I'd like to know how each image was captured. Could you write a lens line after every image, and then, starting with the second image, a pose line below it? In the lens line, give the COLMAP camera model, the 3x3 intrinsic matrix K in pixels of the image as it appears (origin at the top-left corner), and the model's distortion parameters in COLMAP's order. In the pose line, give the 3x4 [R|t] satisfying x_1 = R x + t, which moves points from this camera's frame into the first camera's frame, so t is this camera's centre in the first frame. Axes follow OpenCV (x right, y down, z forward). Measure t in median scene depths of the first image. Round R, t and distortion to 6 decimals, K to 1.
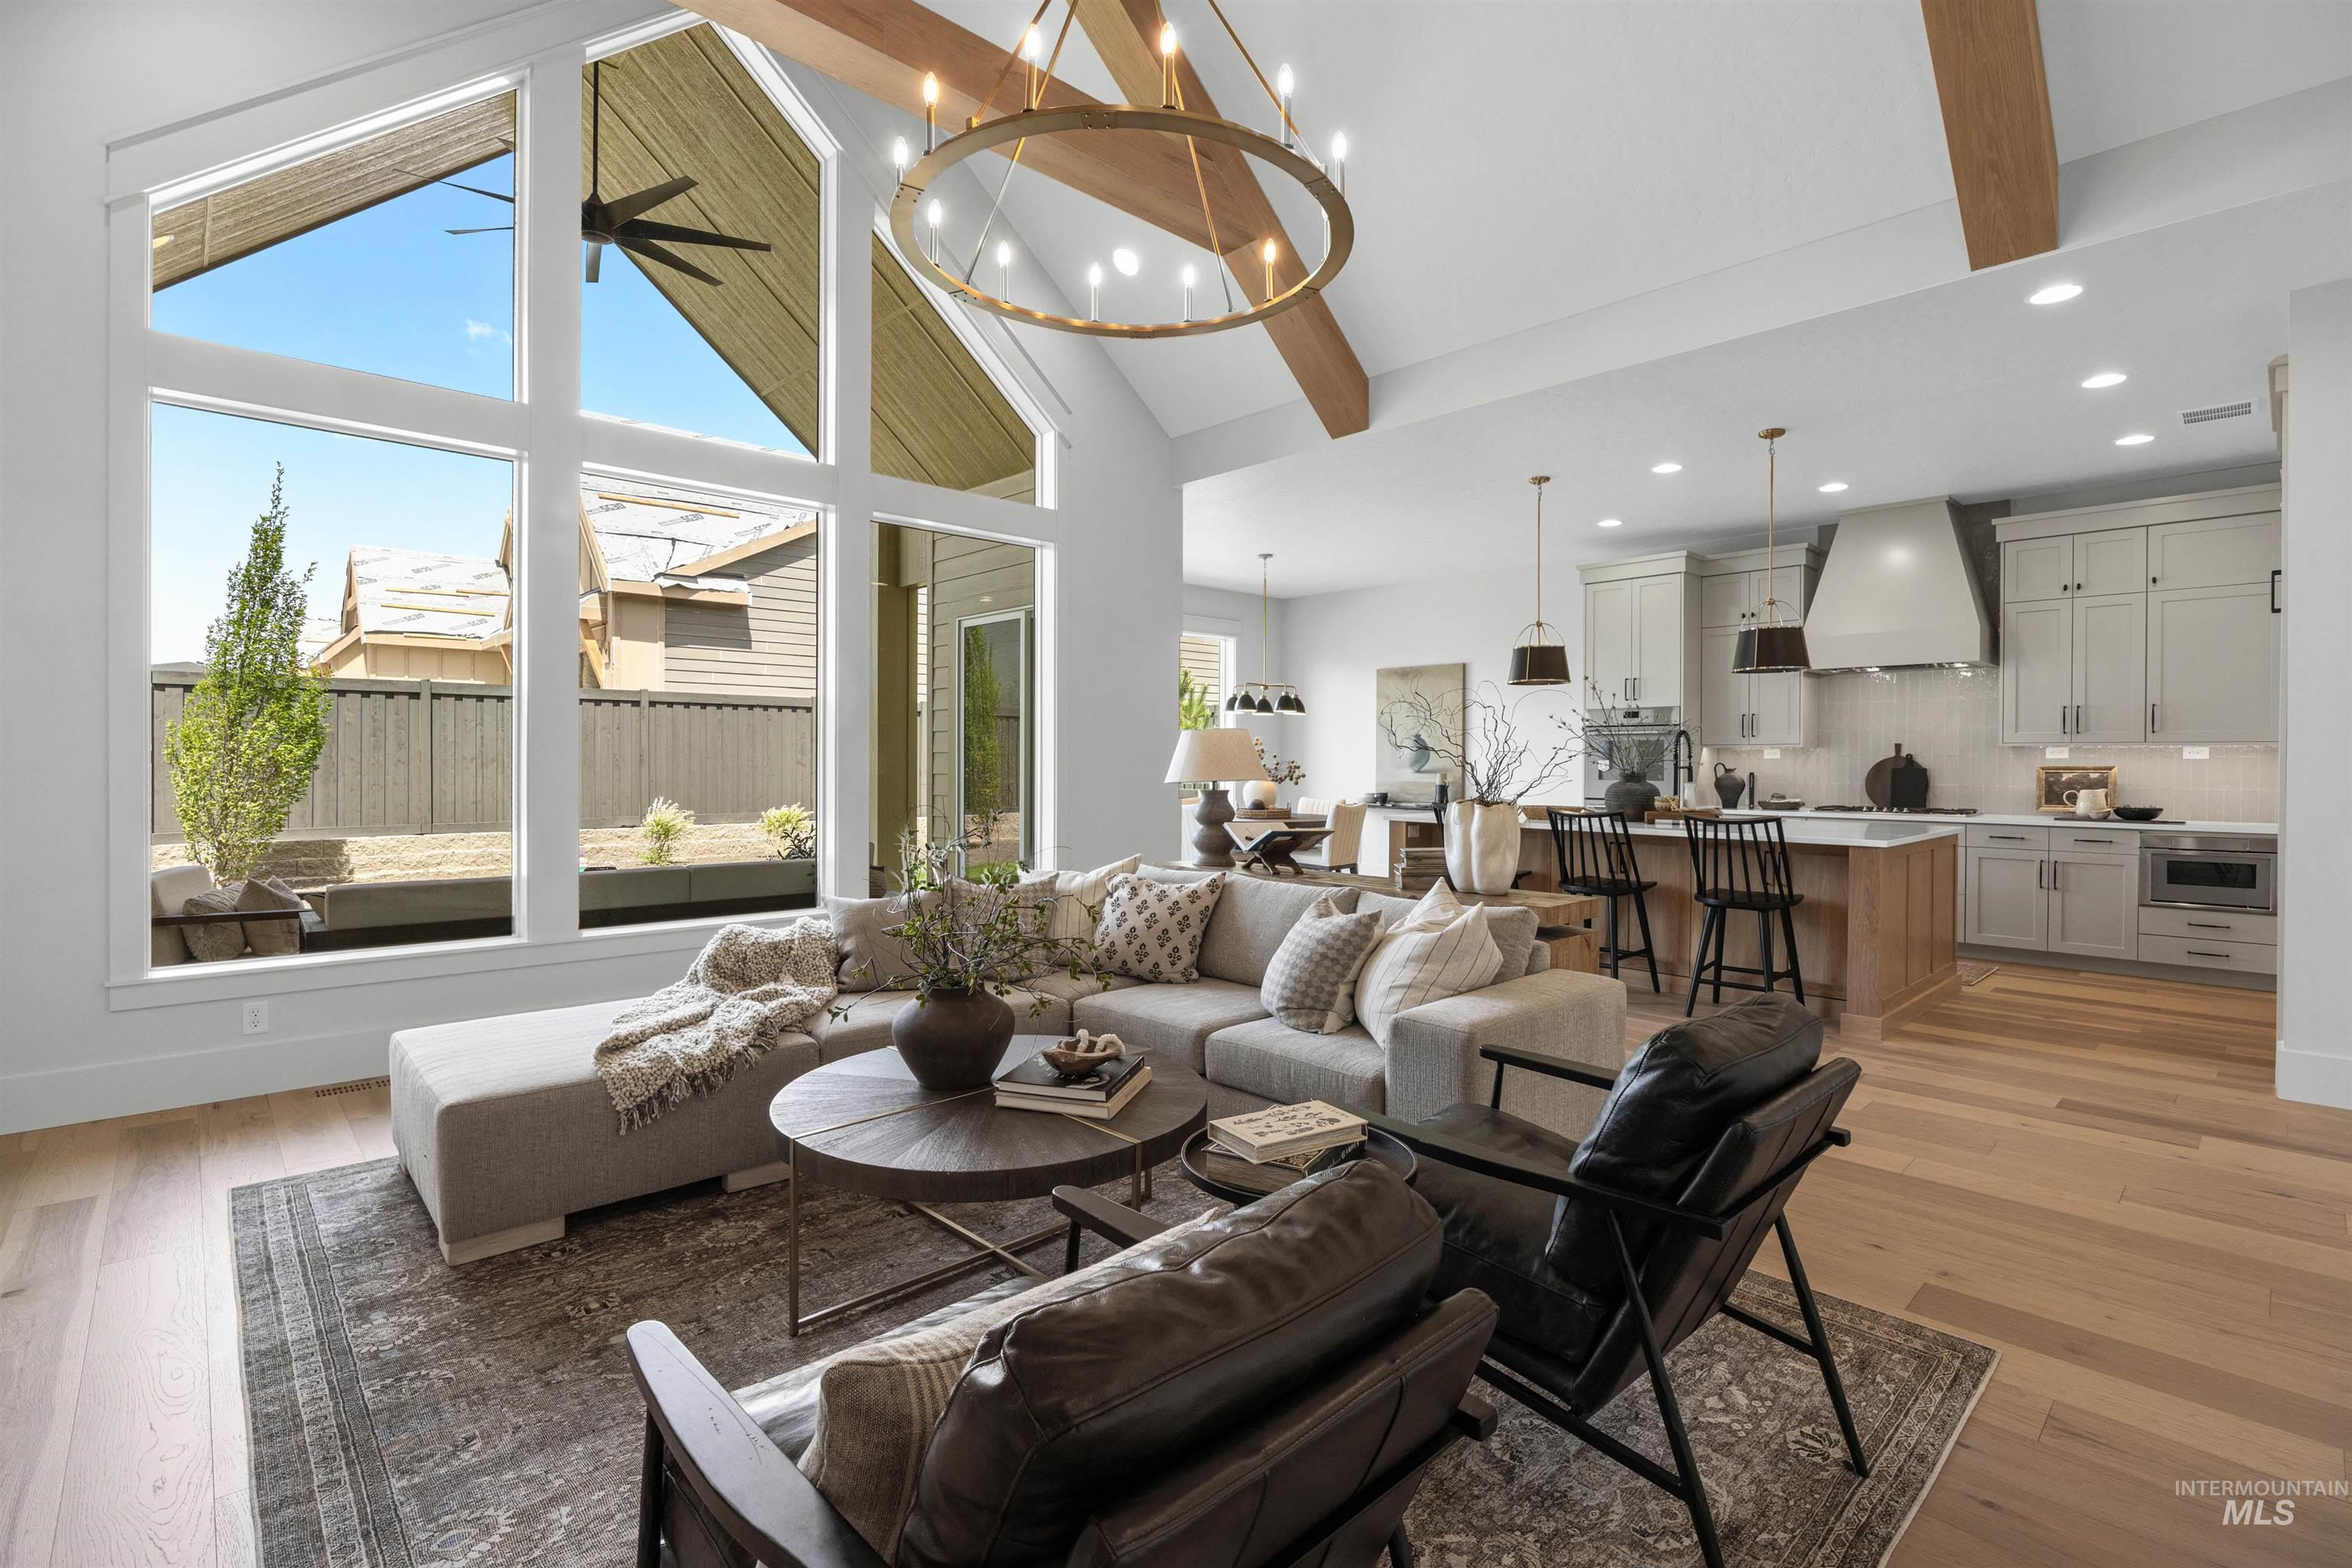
lens RADIAL K [[1060.8, 0, 1171.6], [0, 1060.8, 776.0], [0, 0, 1]] dist [-0.003911, -0.000872]
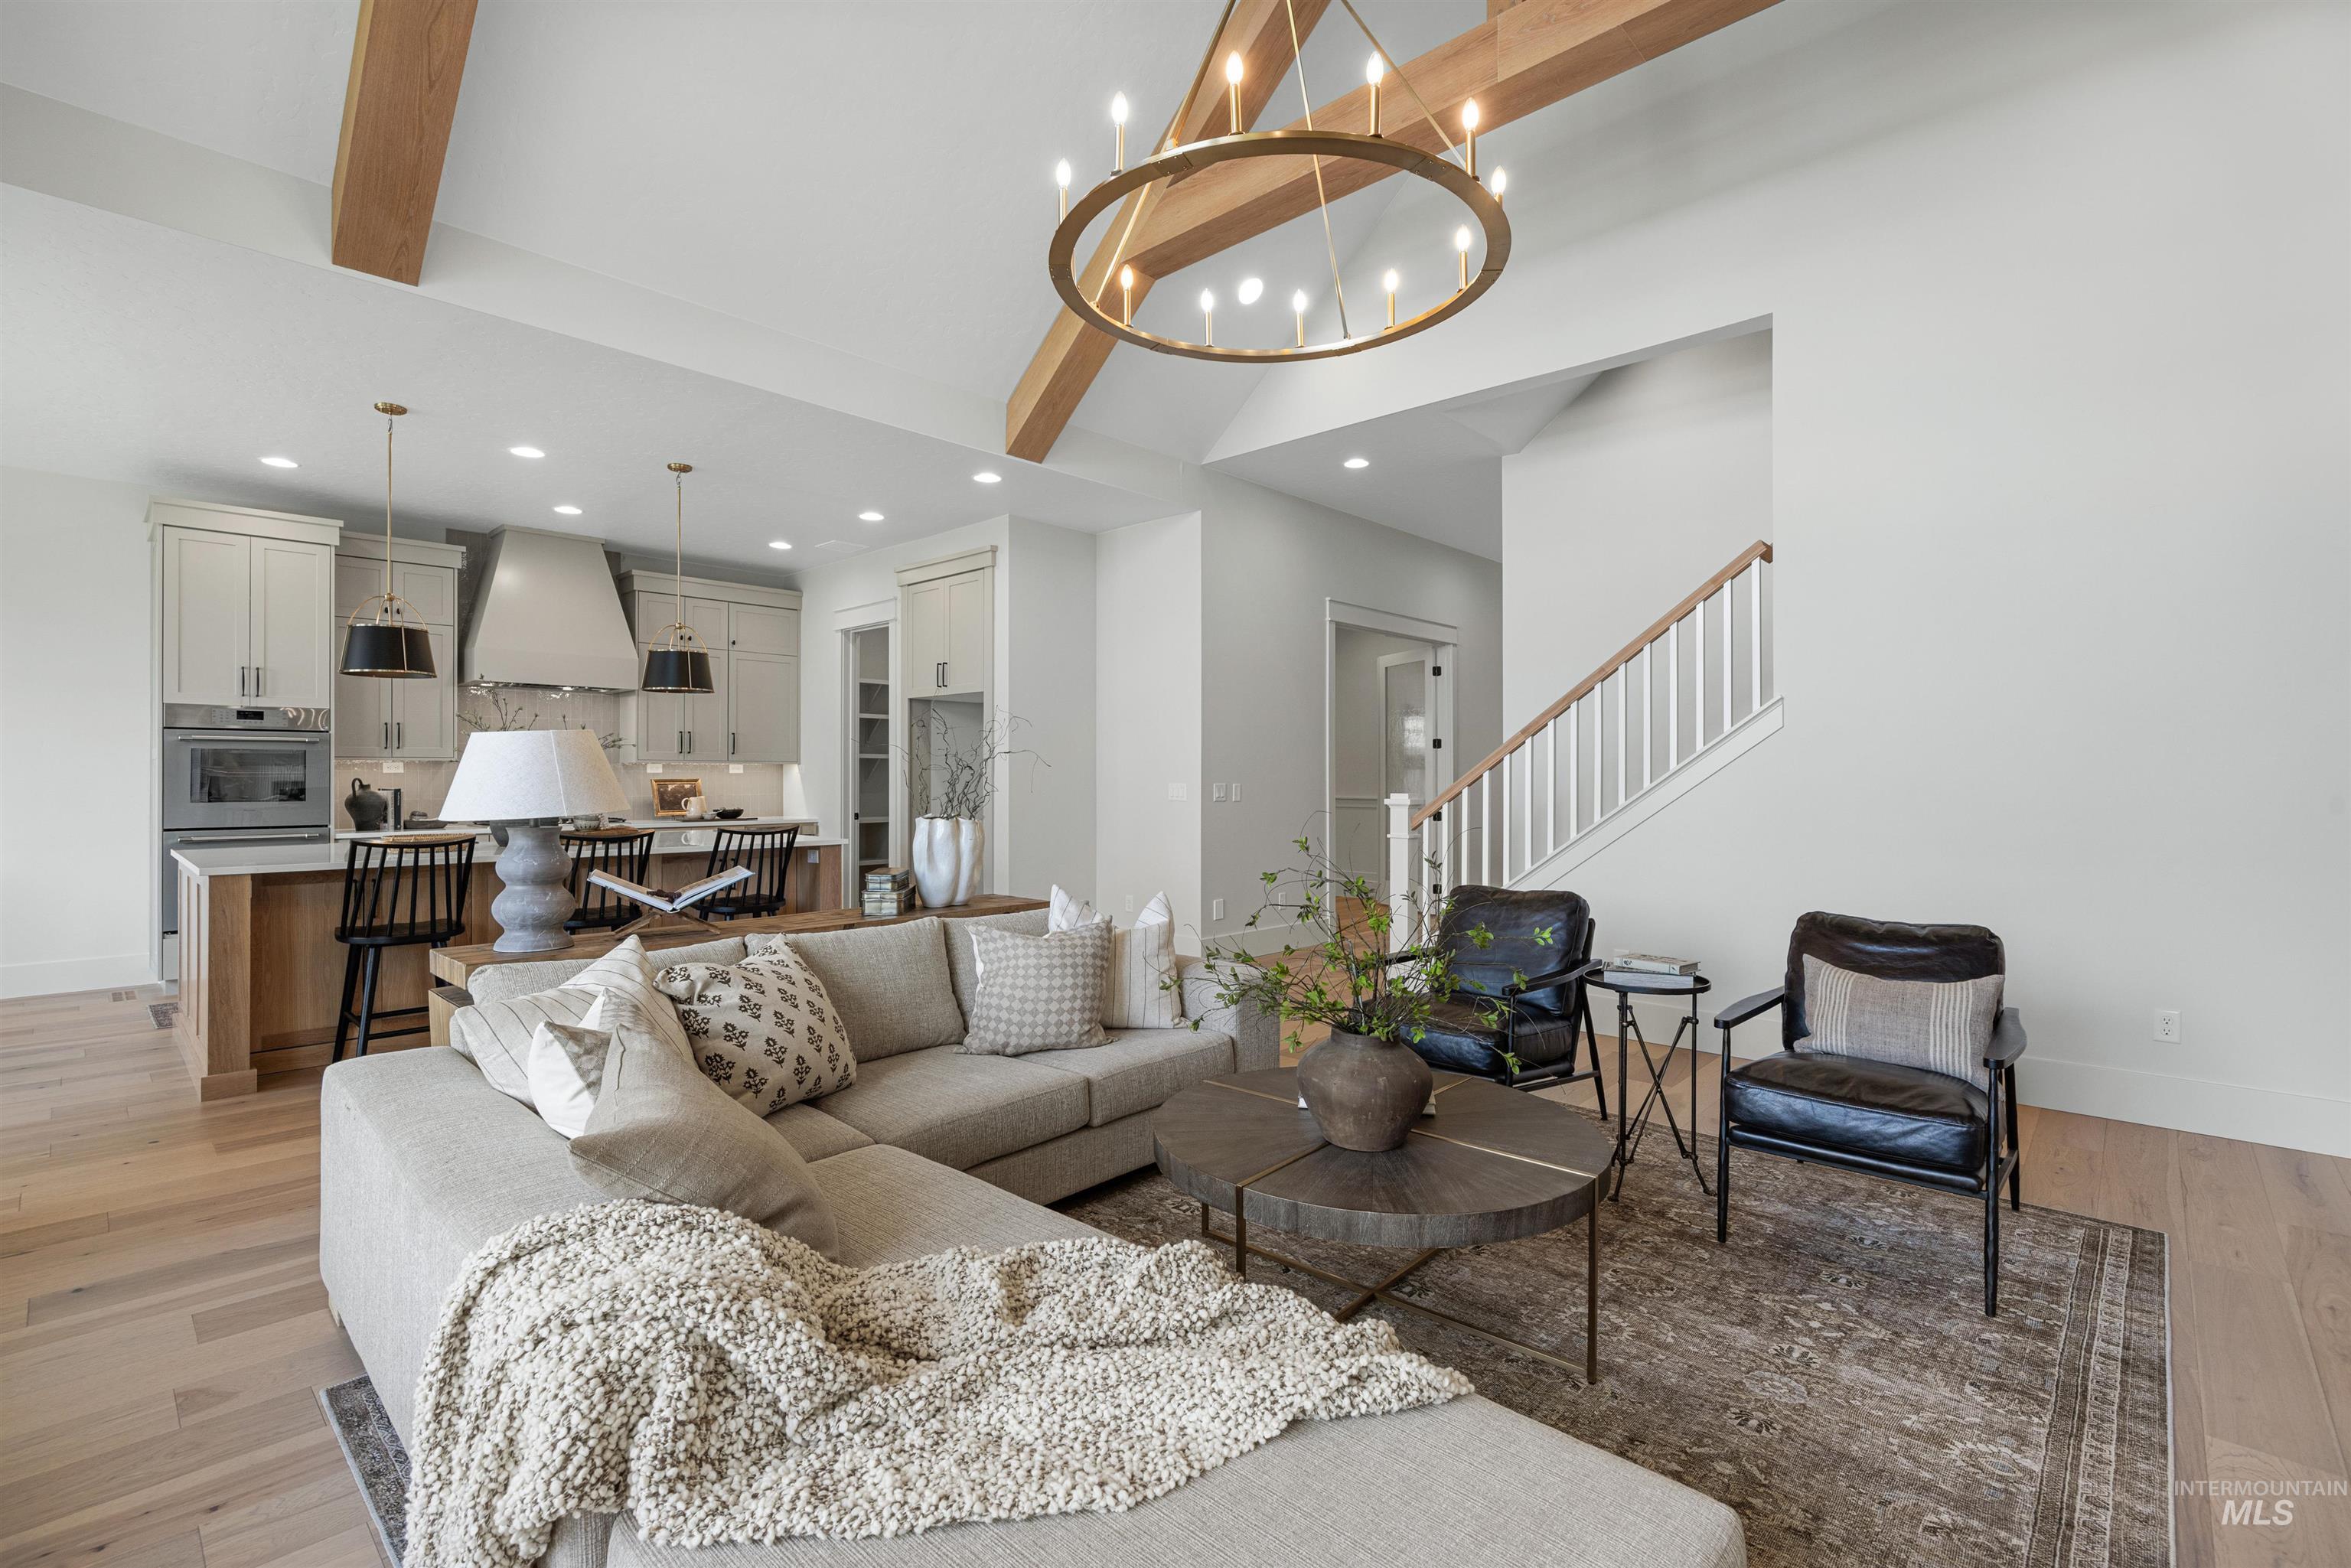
lens RADIAL K [[1060.3, 0, 1171.1], [0, 1060.3, 776.0], [0, 0, 1]] dist [-0.003911, -0.000872]
pose [[-0.070302, -0.006113, 0.997507, -0.451588], [0.016964, 0.999829, 0.007323, -0.012135], [-0.997381, 0.017436, -0.070187, 0.506277]]
